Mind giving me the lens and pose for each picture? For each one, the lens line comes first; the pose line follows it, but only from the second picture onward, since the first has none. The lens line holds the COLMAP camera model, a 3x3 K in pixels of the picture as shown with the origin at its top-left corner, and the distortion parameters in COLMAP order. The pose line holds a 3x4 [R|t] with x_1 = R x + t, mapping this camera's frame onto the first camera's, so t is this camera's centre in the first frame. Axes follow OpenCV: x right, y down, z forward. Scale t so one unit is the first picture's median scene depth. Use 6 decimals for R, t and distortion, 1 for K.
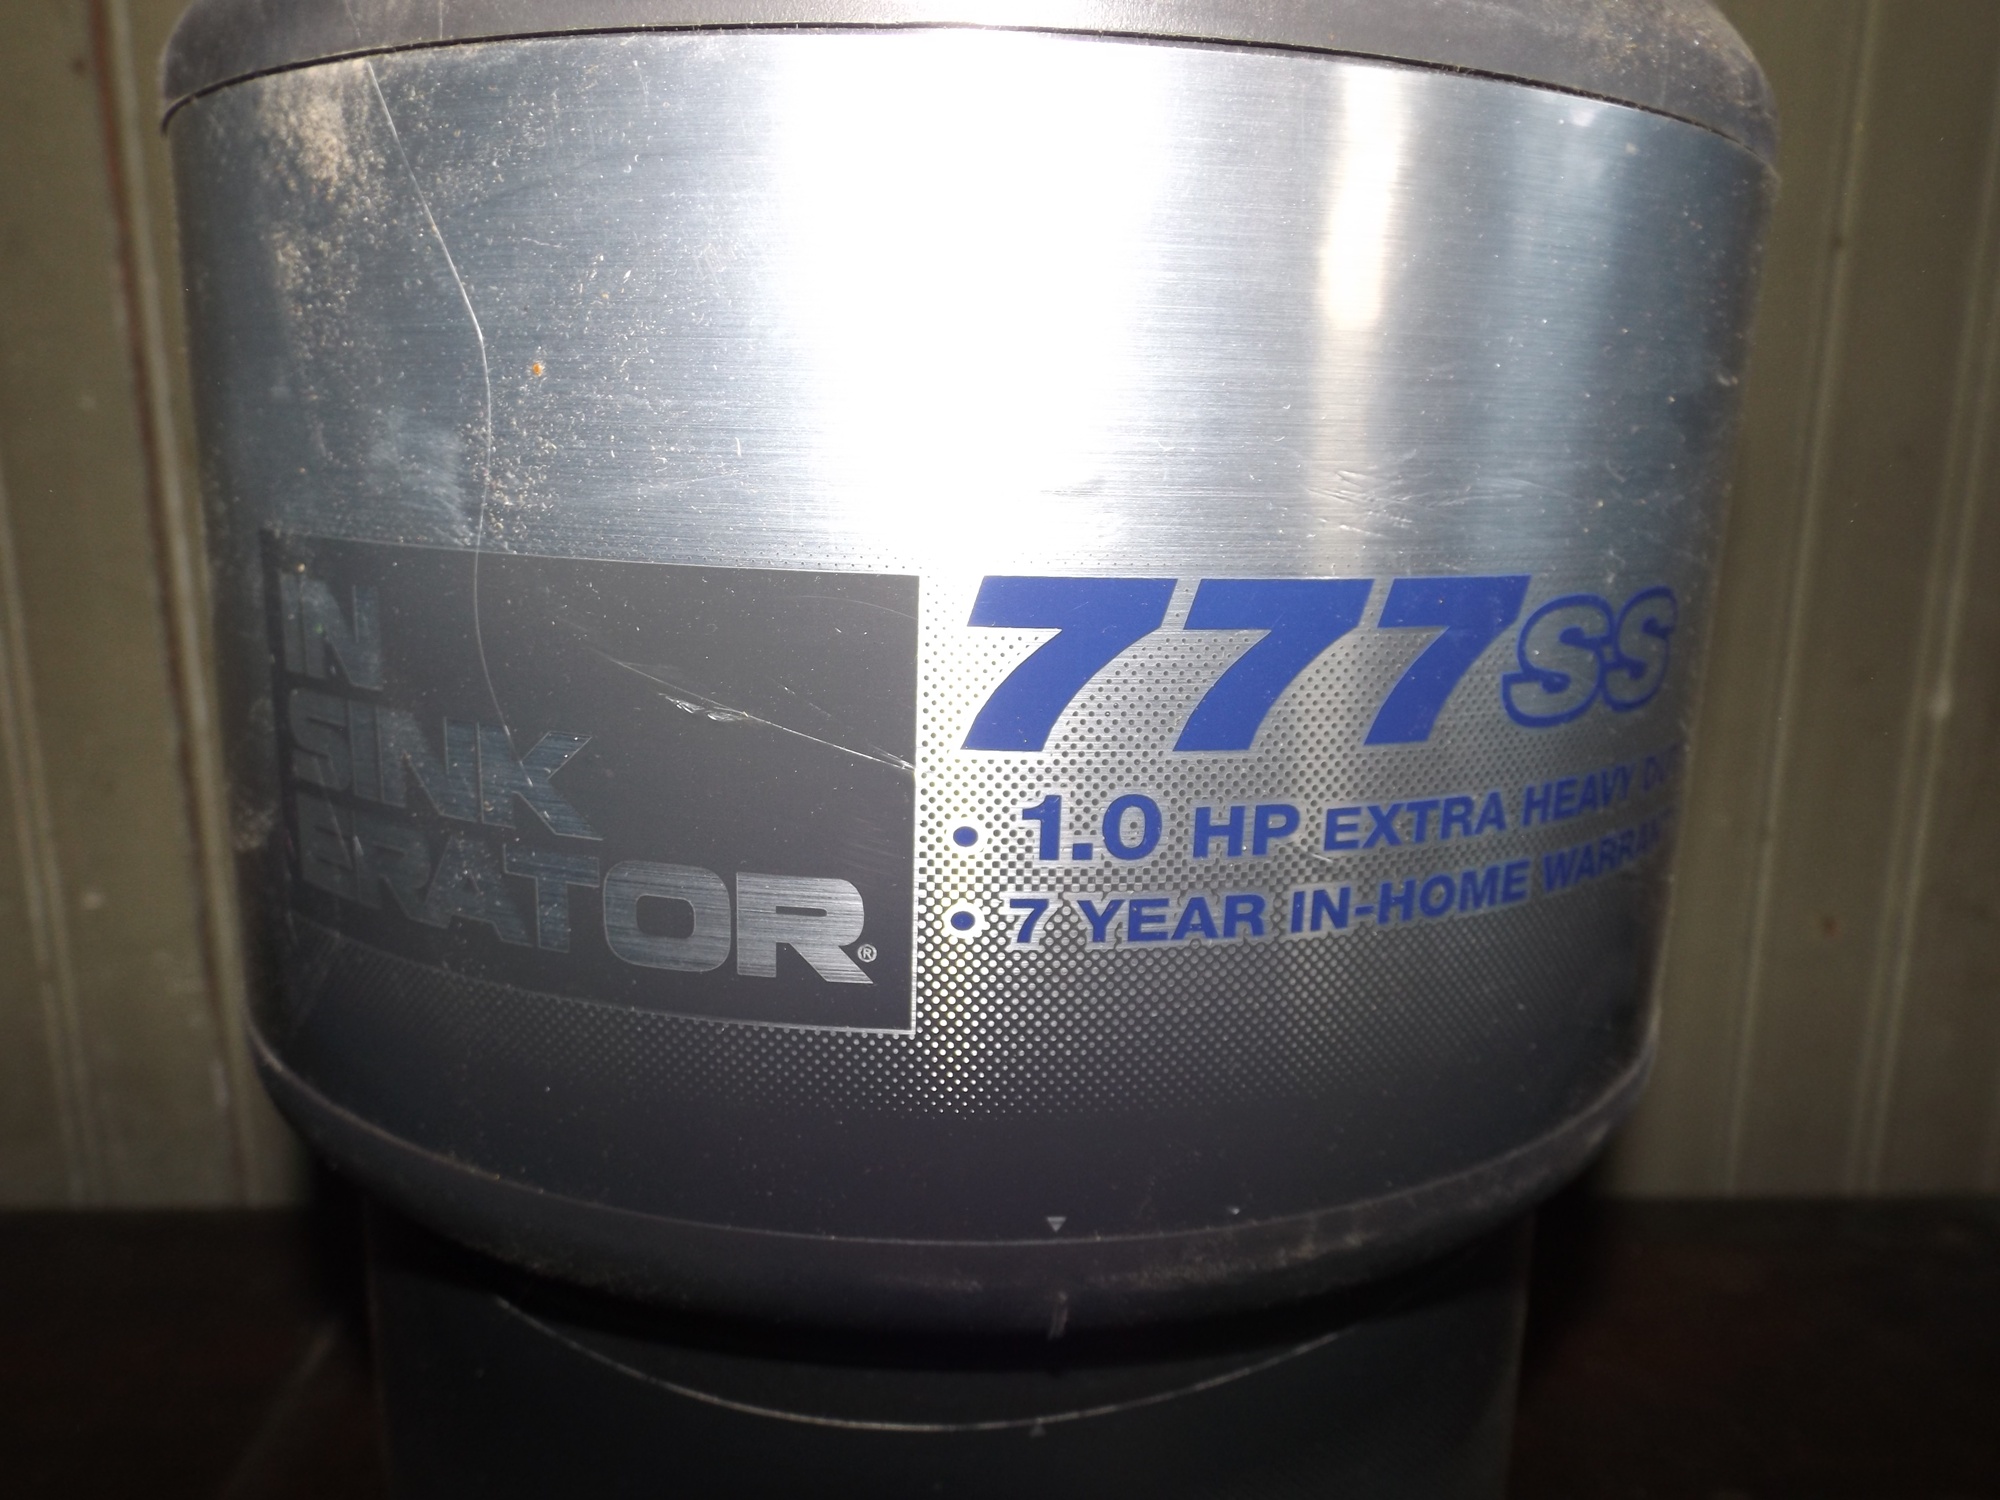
lens RADIAL K [[1406.2, 0, 1000.0], [0, 1406.2, 750.0], [0, 0, 1]] dist [0.010199, 0.000038]
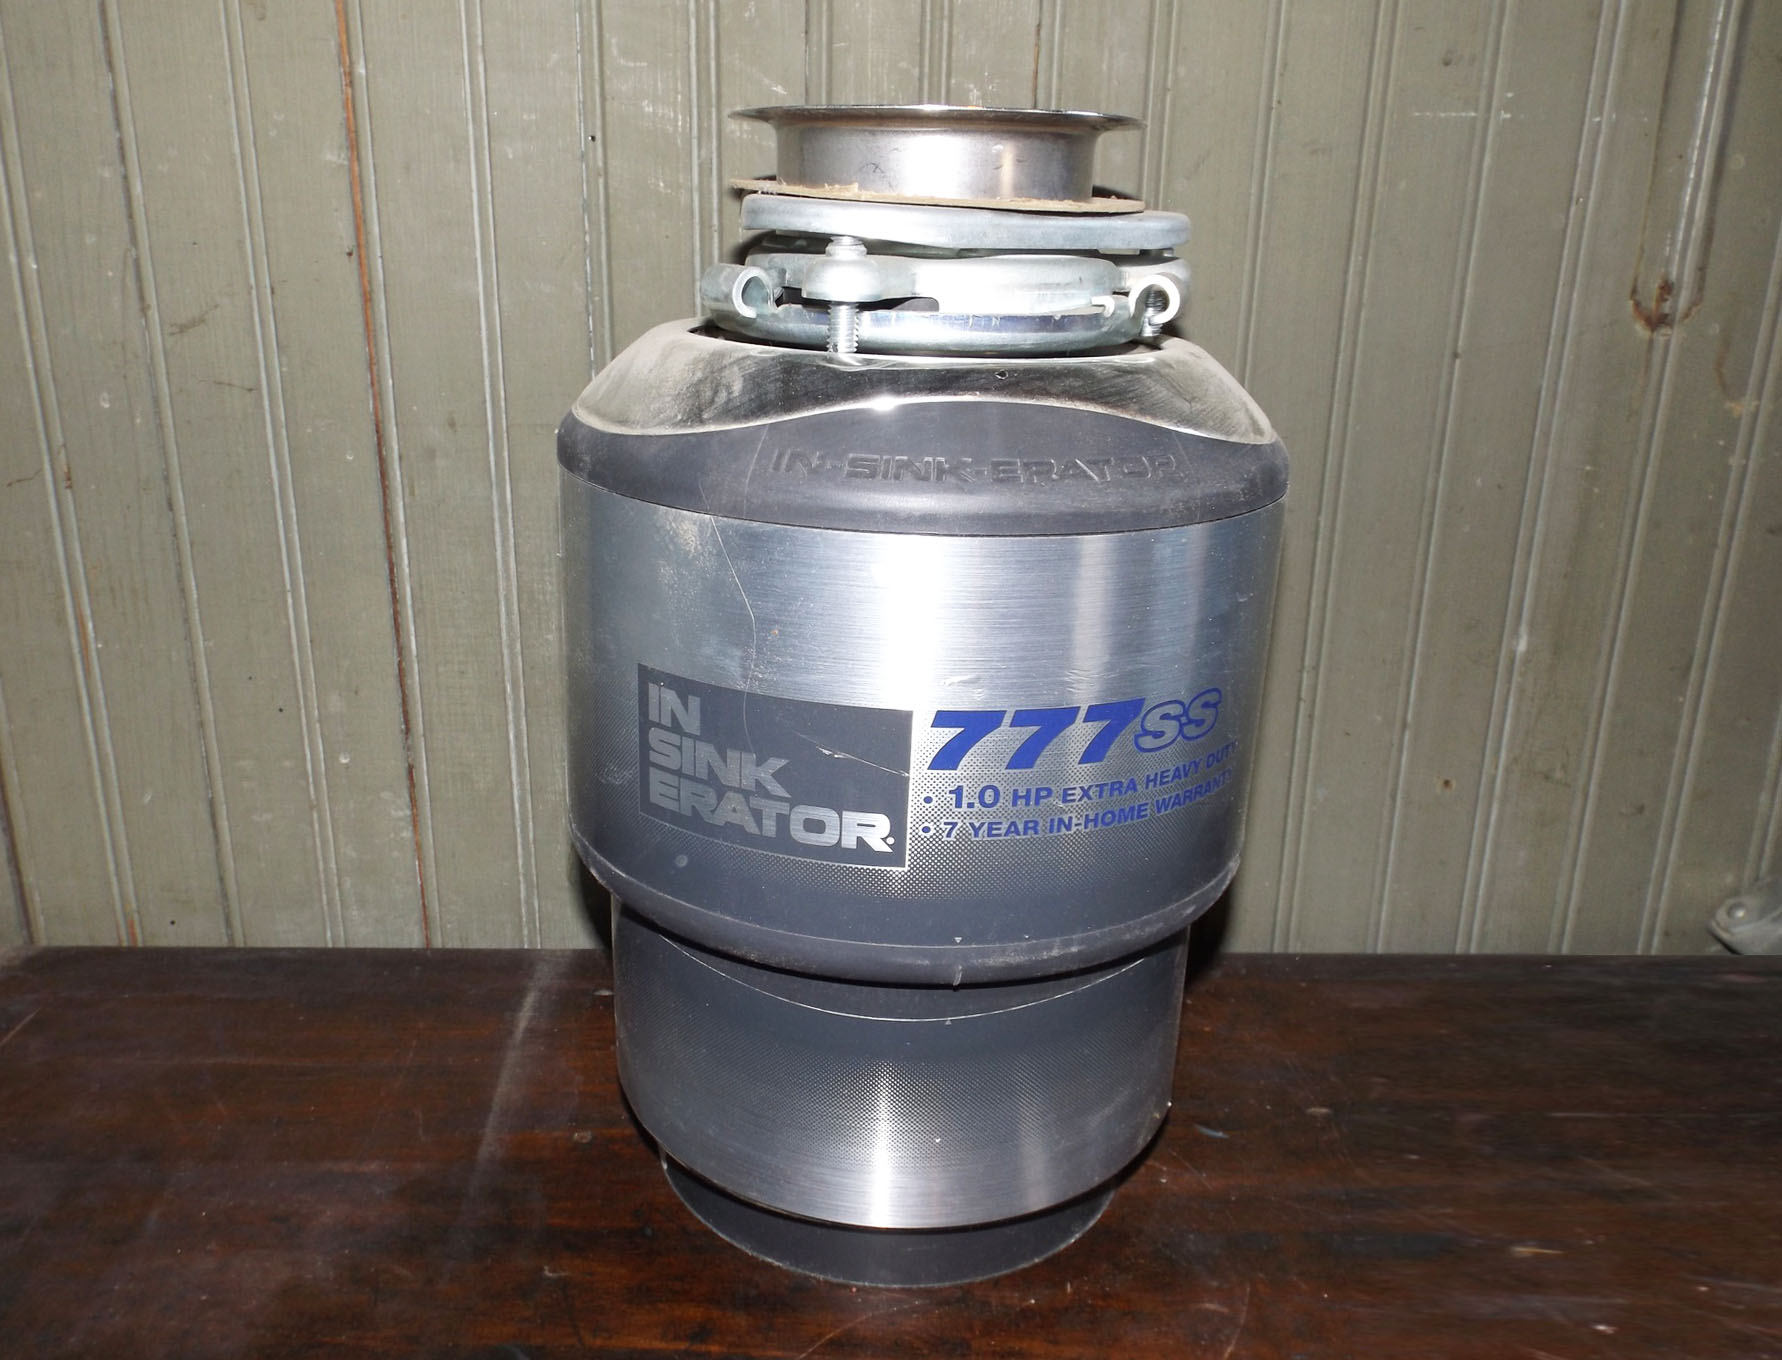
lens RADIAL K [[1377.2, 0, 851.6], [0, 1377.2, 682.0], [0, 0, 1]] dist [-0.003318, 0.000801]
pose [[0.999791, 0.008272, -0.018704, -0.120670], [-0.006383, 0.995078, 0.098887, -0.416309], [0.019430, -0.098747, 0.994923, -1.589474]]
